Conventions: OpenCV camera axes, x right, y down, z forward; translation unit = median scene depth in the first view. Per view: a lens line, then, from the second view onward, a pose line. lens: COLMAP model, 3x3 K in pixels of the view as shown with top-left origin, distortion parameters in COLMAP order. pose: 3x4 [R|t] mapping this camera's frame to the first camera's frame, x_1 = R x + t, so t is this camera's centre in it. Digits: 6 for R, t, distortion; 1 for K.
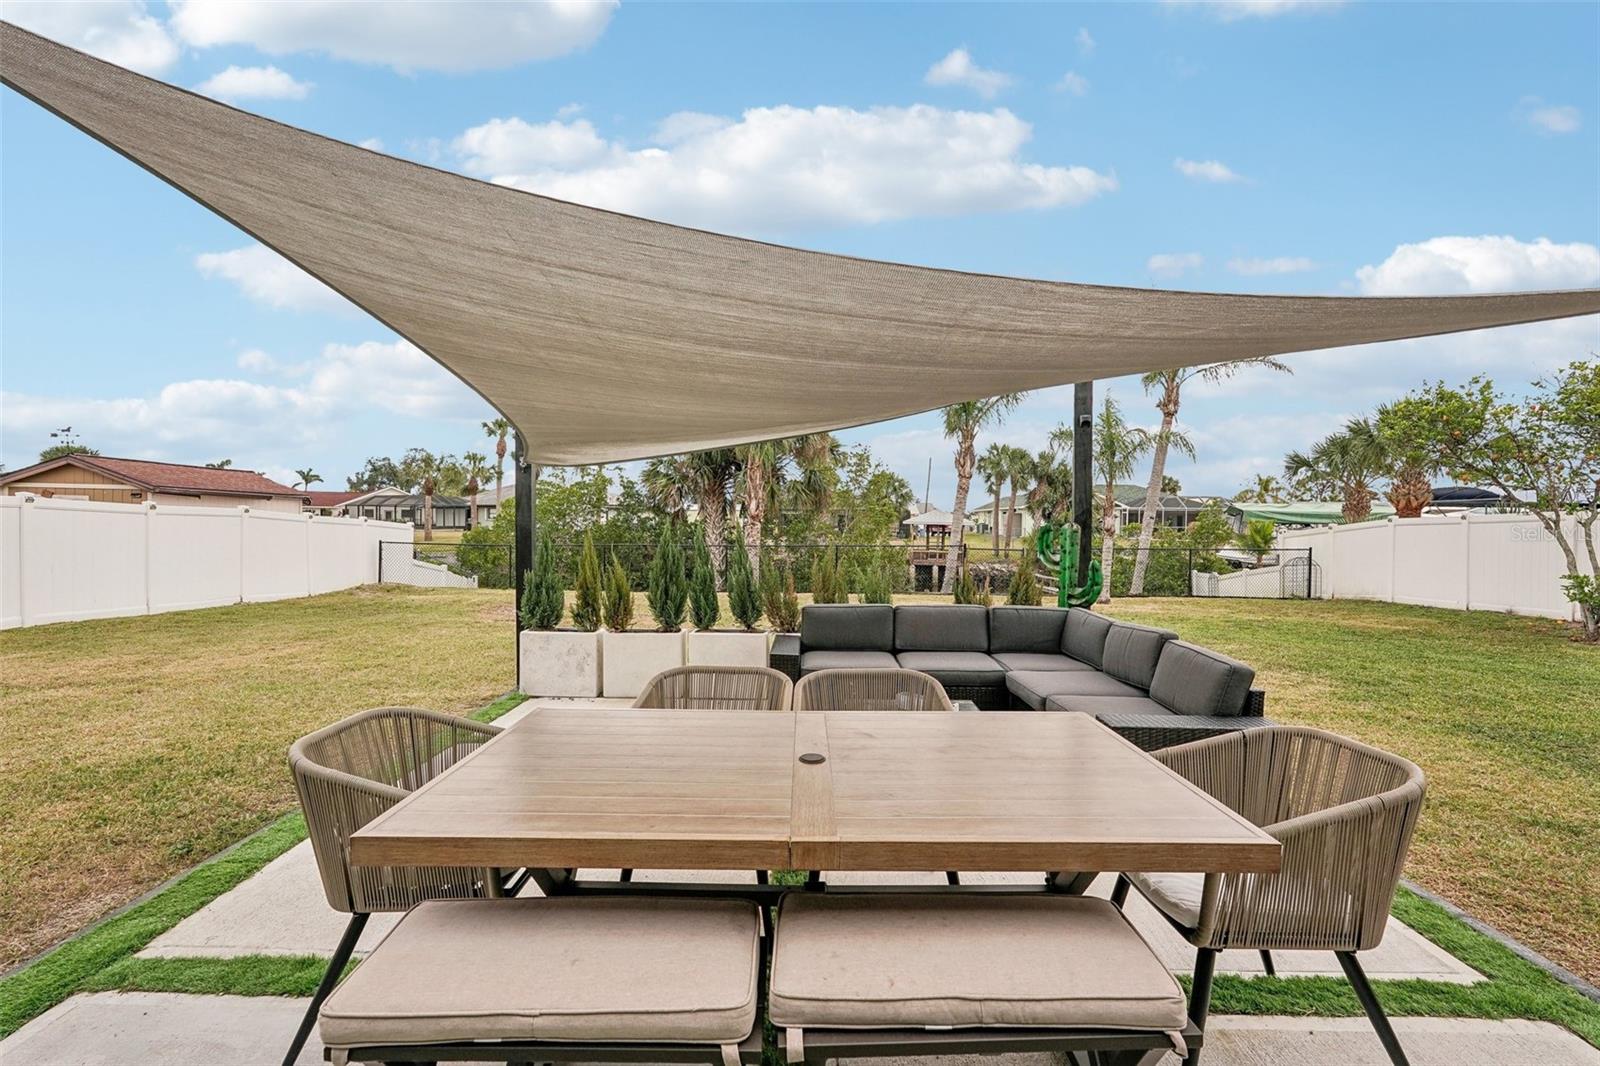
lens RADIAL K [[727.1, 0, 800.0], [0, 727.1, 533.0], [0, 0, 1]] dist [-0.001461, -0.000255]
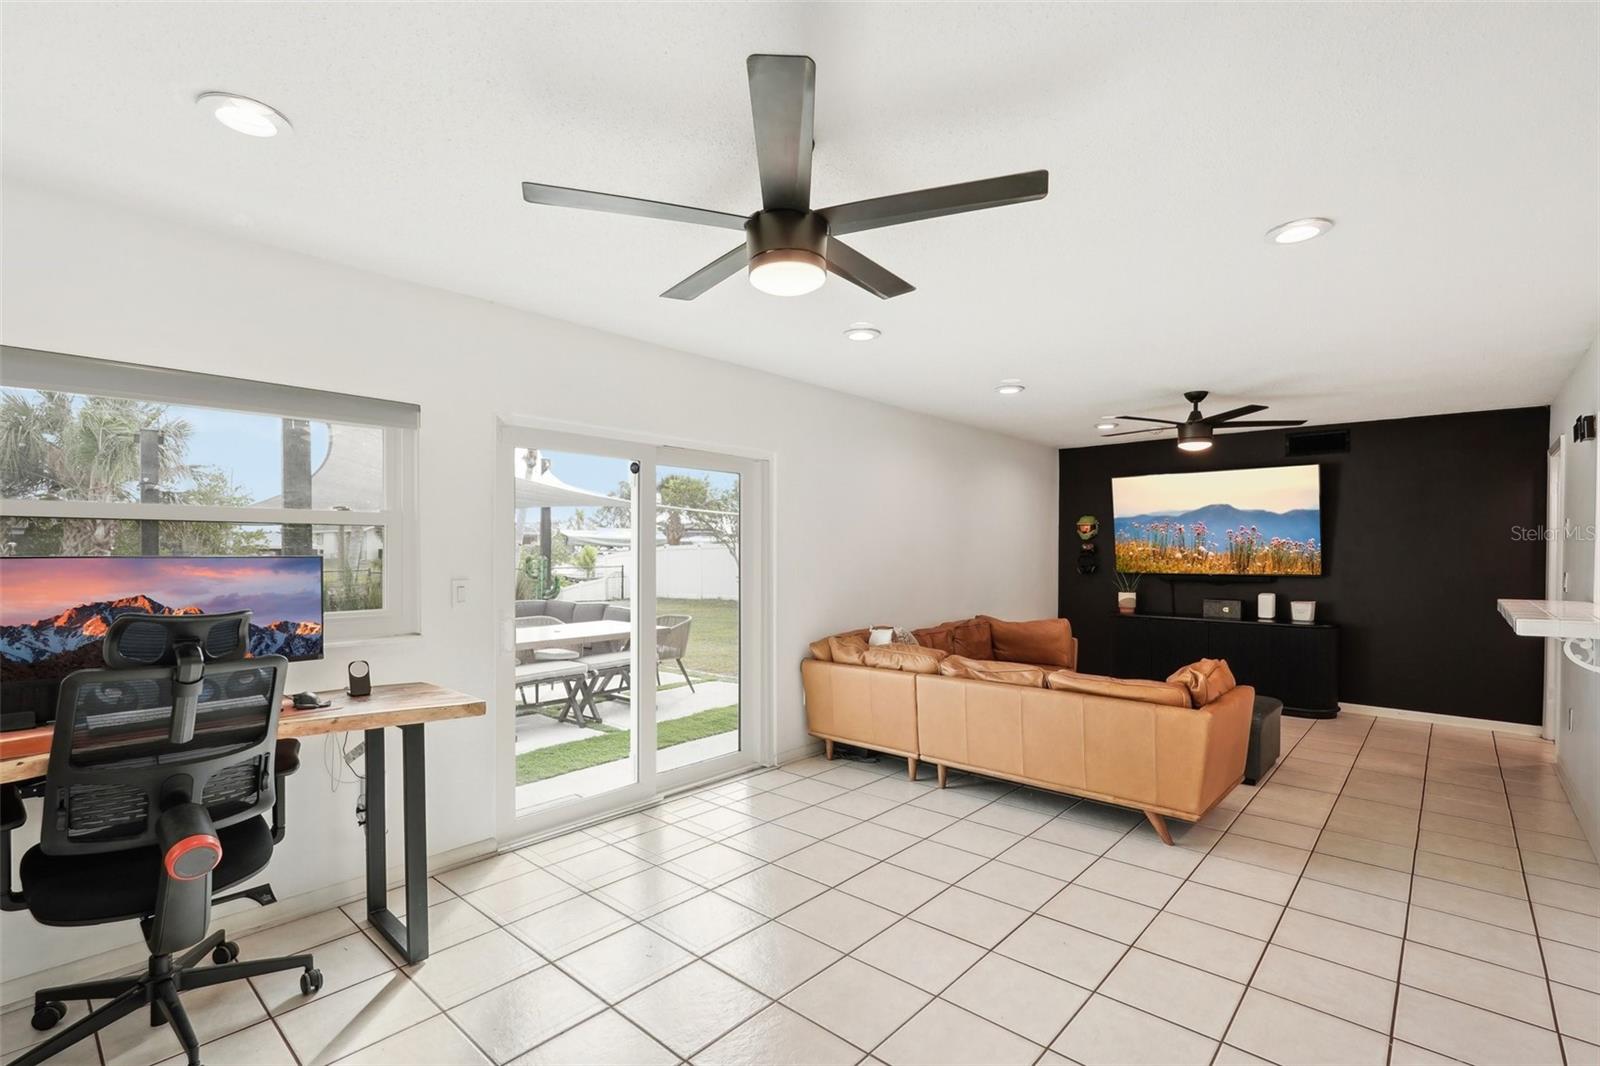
lens RADIAL K [[748.9, 0, 801.8], [0, 748.9, 558.6], [0, 0, 1]] dist [0.002623, 0.000711]
pose [[0.641635, -0.015217, 0.766859, -0.674093], [0.009828, 0.999884, 0.011618, -0.021287], [-0.766947, 0.000082, 0.641710, -0.749635]]
